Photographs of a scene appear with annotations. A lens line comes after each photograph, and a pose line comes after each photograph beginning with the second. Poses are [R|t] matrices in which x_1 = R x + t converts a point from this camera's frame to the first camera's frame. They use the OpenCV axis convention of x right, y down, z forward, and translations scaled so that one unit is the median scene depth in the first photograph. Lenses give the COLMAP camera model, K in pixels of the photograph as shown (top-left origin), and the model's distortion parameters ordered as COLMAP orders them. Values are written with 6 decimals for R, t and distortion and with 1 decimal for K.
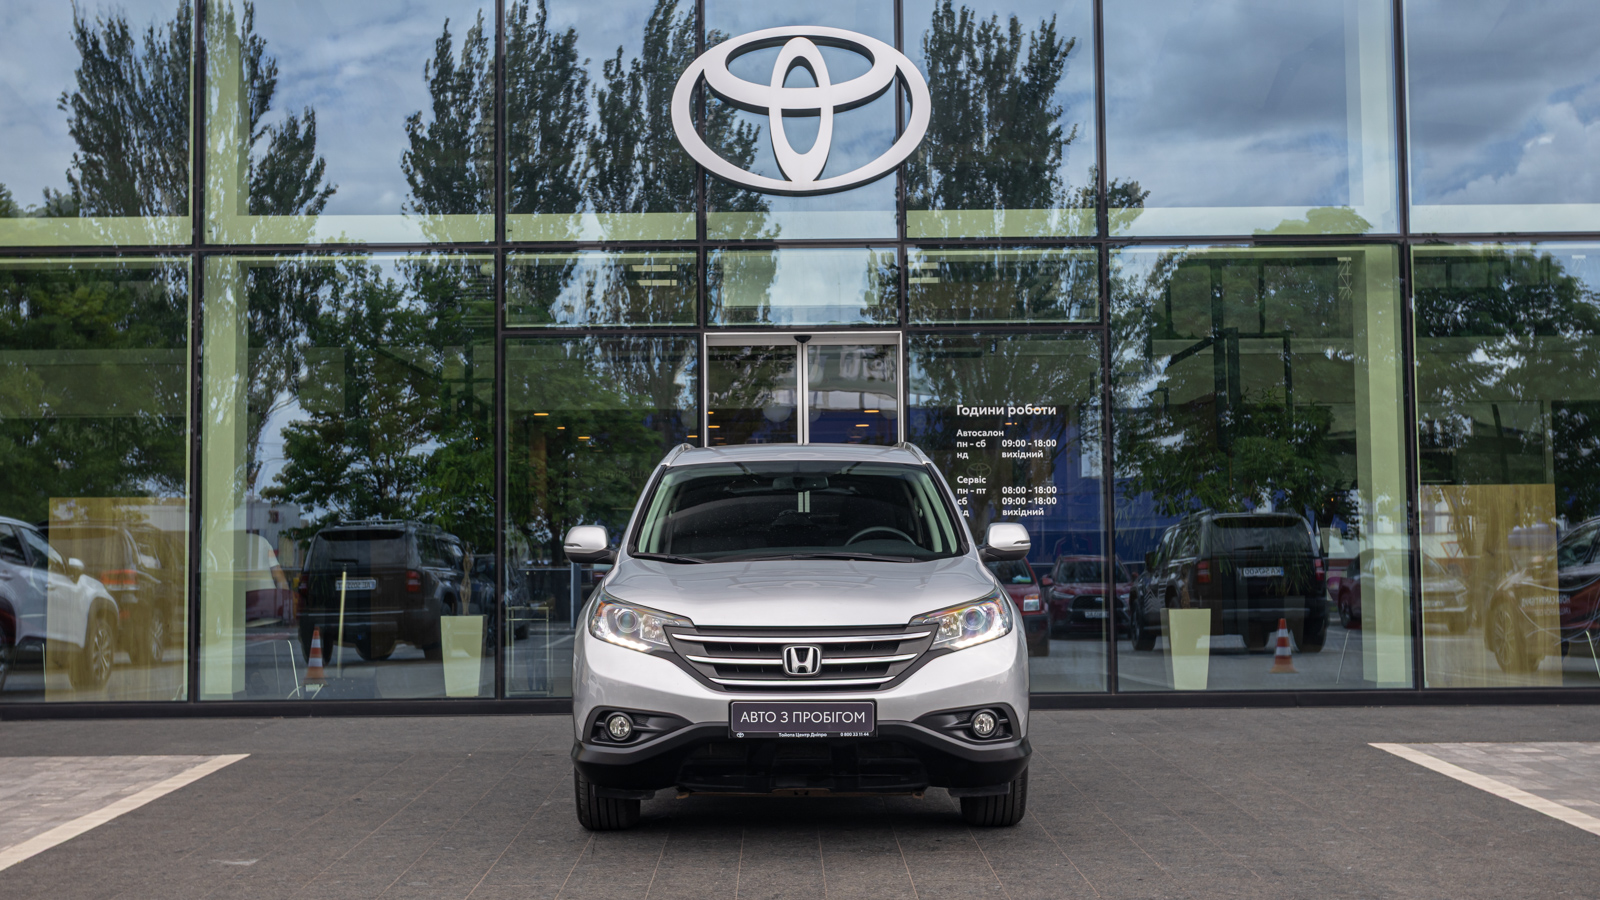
lens RADIAL K [[1795.5, 0, 800.0], [0, 1795.5, 450.0], [0, 0, 1]] dist [0.010556, 0.026804]
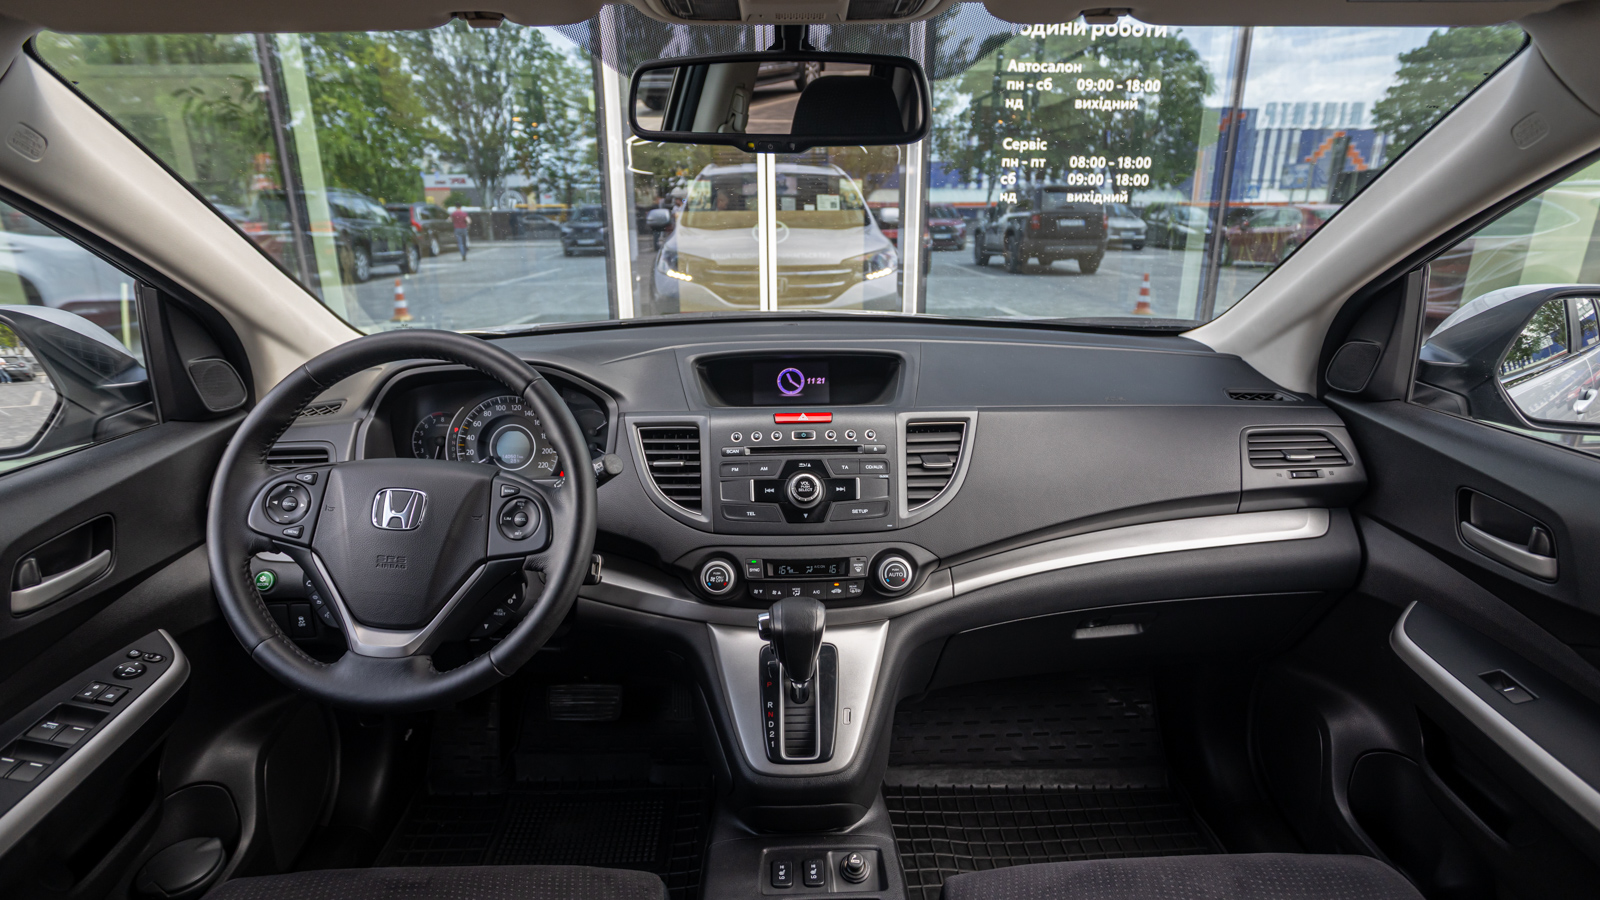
lens RADIAL K [[825.6, 0, 800.0], [0, 825.6, 450.0], [0, 0, 1]] dist [-0.050157, 0.000644]
pose [[0.999642, -0.007602, 0.025667, 0.006596], [-0.001807, 0.937480, 0.348035, 0.017509], [-0.026708, -0.347957, 0.937130, 0.689554]]
